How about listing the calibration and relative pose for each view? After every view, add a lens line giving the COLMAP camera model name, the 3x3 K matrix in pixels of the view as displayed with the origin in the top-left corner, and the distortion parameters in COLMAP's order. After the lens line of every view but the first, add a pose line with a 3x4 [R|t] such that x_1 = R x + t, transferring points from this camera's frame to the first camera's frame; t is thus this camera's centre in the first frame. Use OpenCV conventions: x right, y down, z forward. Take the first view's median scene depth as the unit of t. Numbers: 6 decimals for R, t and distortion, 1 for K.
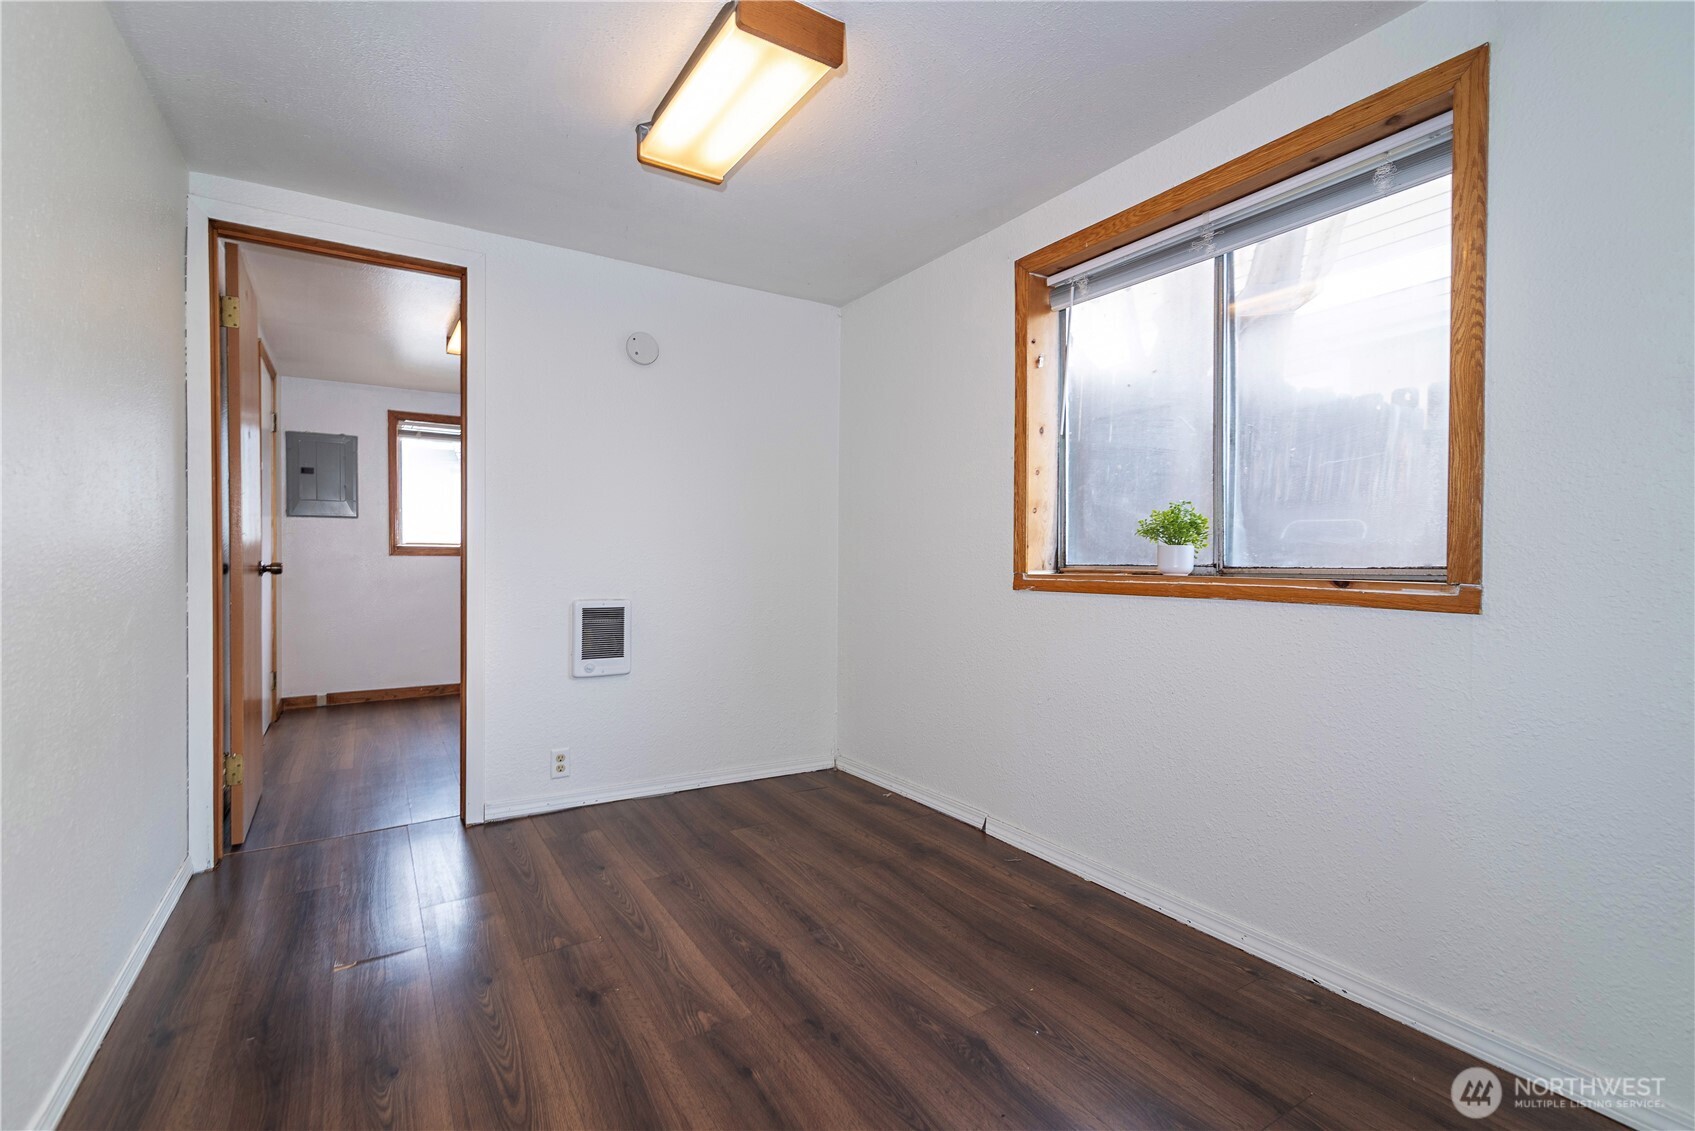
lens RADIAL K [[768.8, 0, 843.8], [0, 768.8, 561.2], [0, 0, 1]] dist [0.018251, -0.000205]
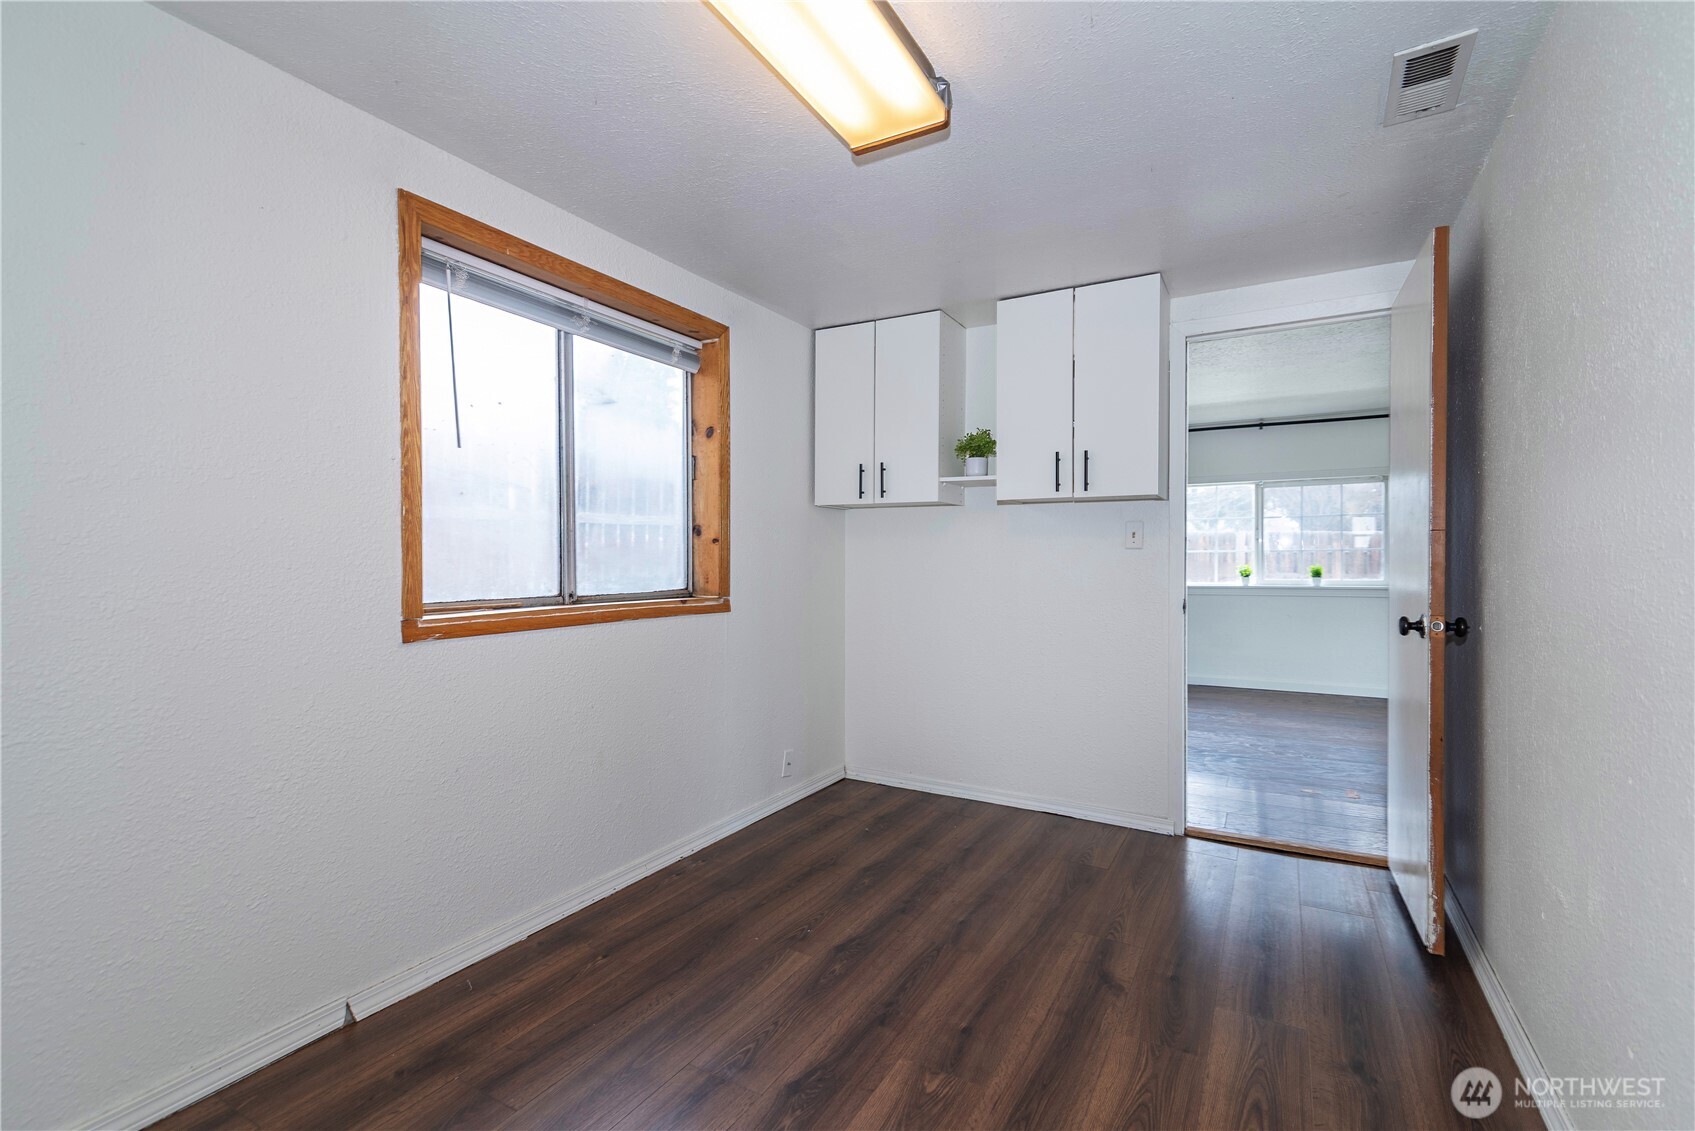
lens RADIAL K [[768.8, 0, 844.7], [0, 768.8, 563.5], [0, 0, 1]] dist [0.018251, -0.000205]
pose [[-0.477996, -0.005519, 0.878345, -0.925012], [0.005714, 0.999940, 0.009393, -0.064021], [-0.878344, 0.009509, -0.477935, 1.477464]]
